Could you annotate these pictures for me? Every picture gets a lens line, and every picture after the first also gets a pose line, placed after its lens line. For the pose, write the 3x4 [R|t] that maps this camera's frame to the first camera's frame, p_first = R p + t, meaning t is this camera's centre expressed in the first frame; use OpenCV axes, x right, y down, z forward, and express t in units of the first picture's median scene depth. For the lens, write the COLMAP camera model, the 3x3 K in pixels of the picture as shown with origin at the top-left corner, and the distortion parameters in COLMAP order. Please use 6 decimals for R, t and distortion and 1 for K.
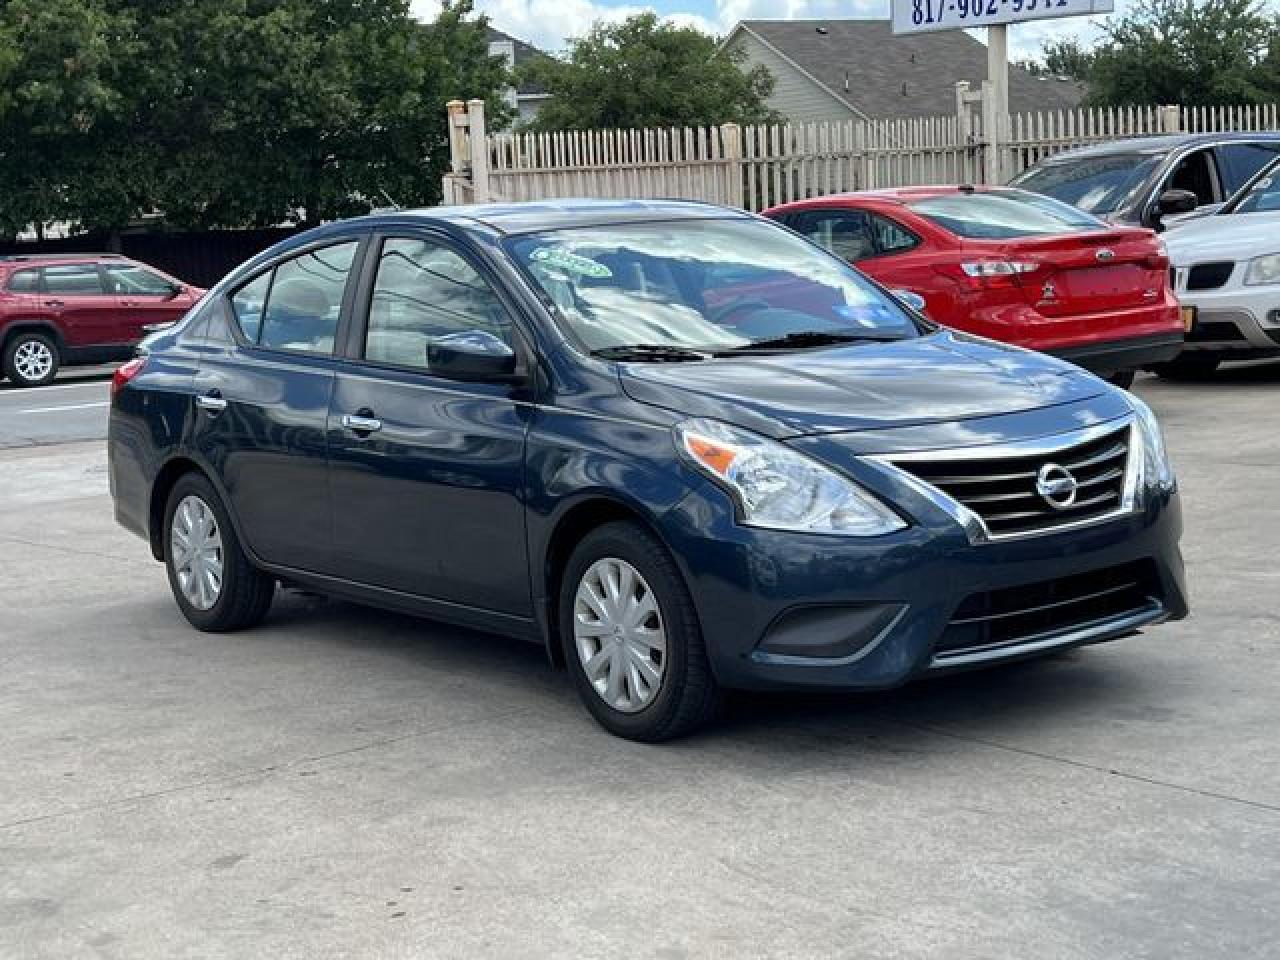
lens RADIAL K [[2185.5, 0, 640.0], [0, 2185.5, 480.0], [0, 0, 1]] dist [0.212529, -0.652859]
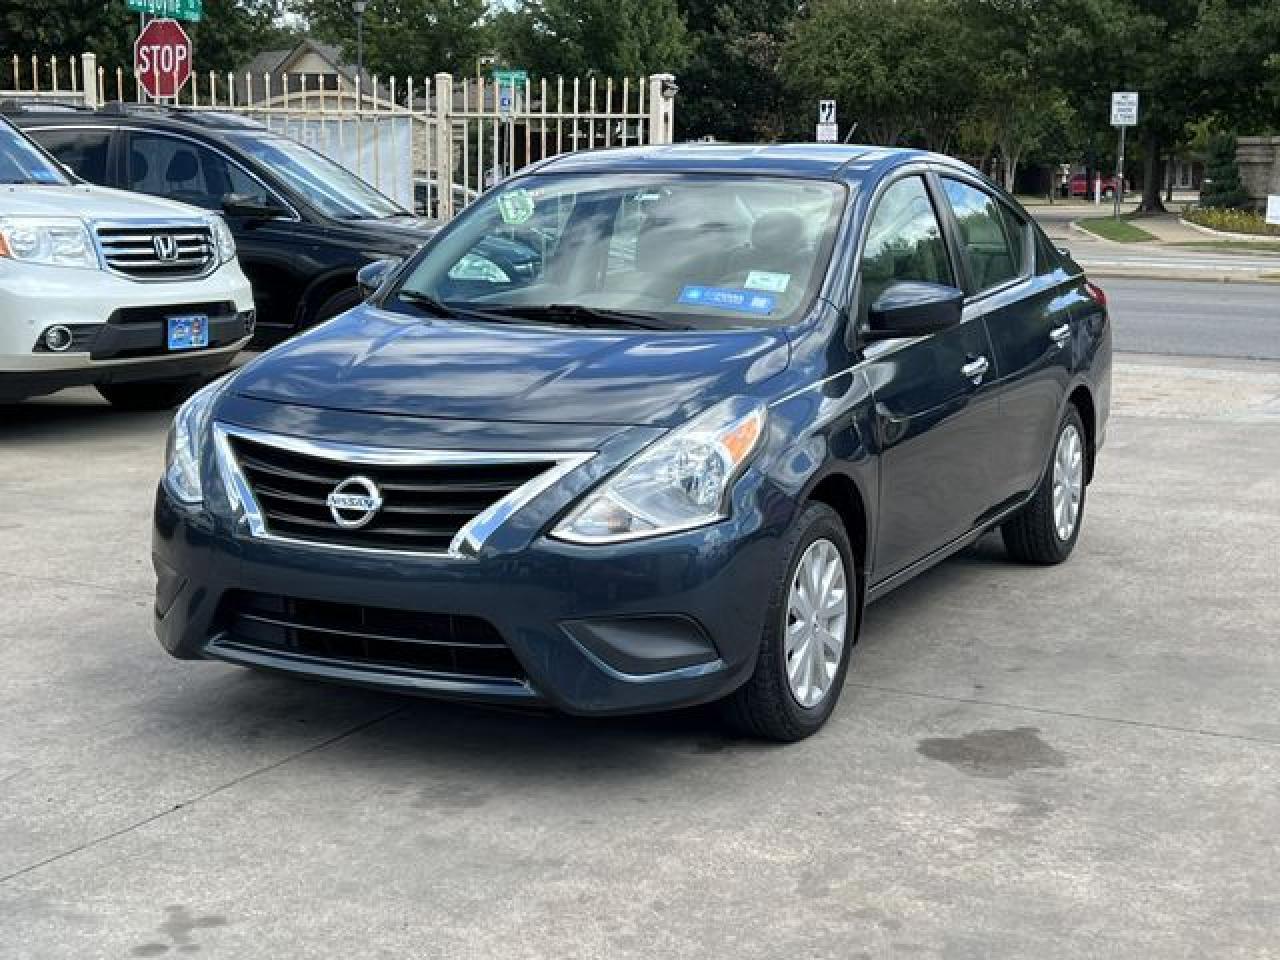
lens RADIAL K [[1949.3, 0, 640.0], [0, 1949.3, 480.0], [0, 0, 1]] dist [0.189754, -0.597739]
pose [[0.471602, 0.203150, -0.858092, 0.823059], [-0.158660, 0.976769, 0.144048, -0.123198], [0.867421, 0.068211, 0.492878, 0.640806]]
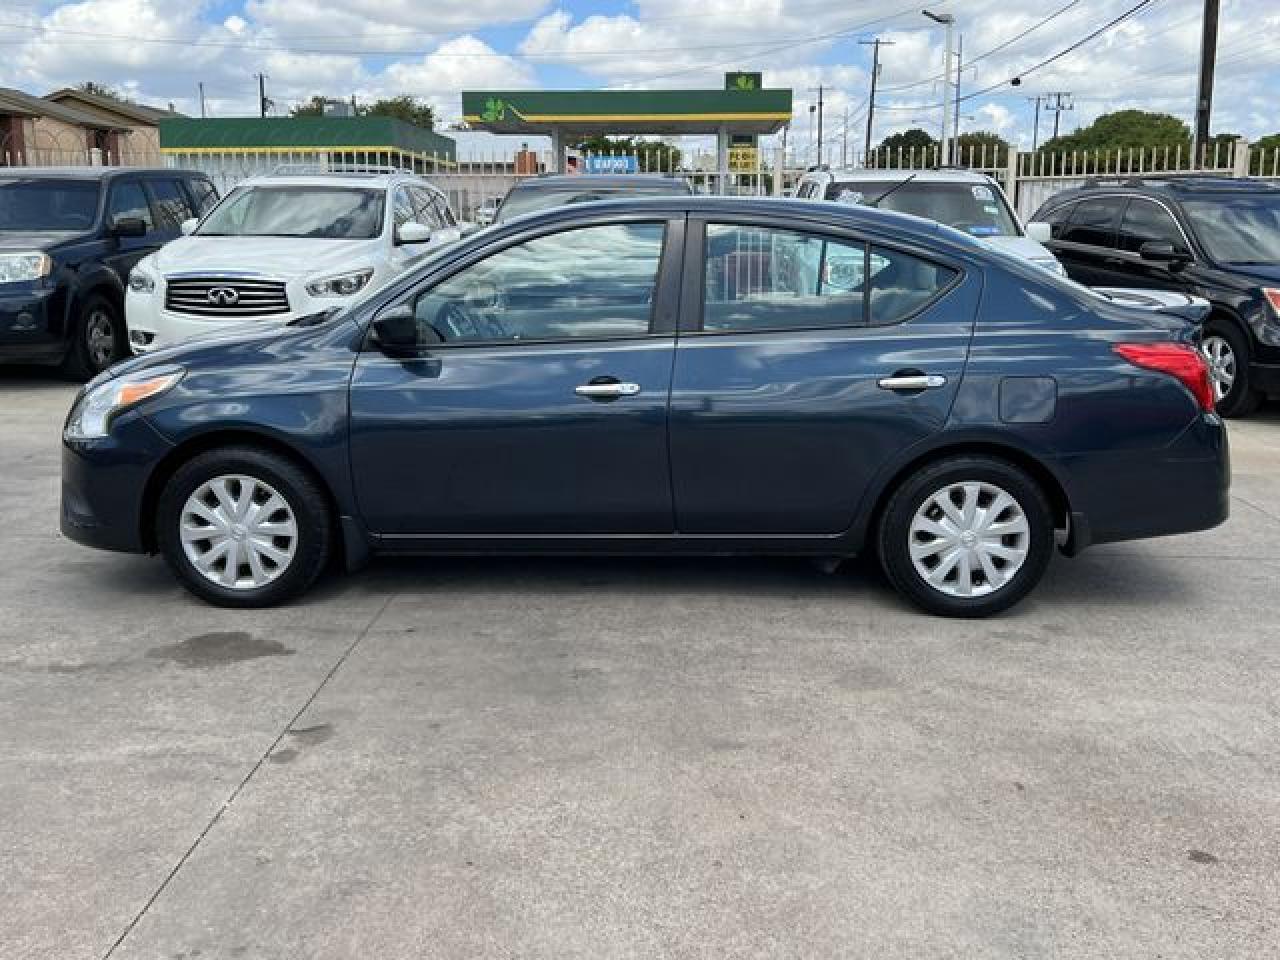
lens RADIAL K [[1244.9, 0, 655.0], [0, 1244.9, 478.4], [0, 0, 1]] dist [0.125597, -0.270180]
pose [[-0.595742, 0.218901, -0.772770, 0.608625], [-0.077711, 0.941919, 0.326725, -0.248508], [0.799407, 0.254697, -0.544130, 1.657338]]
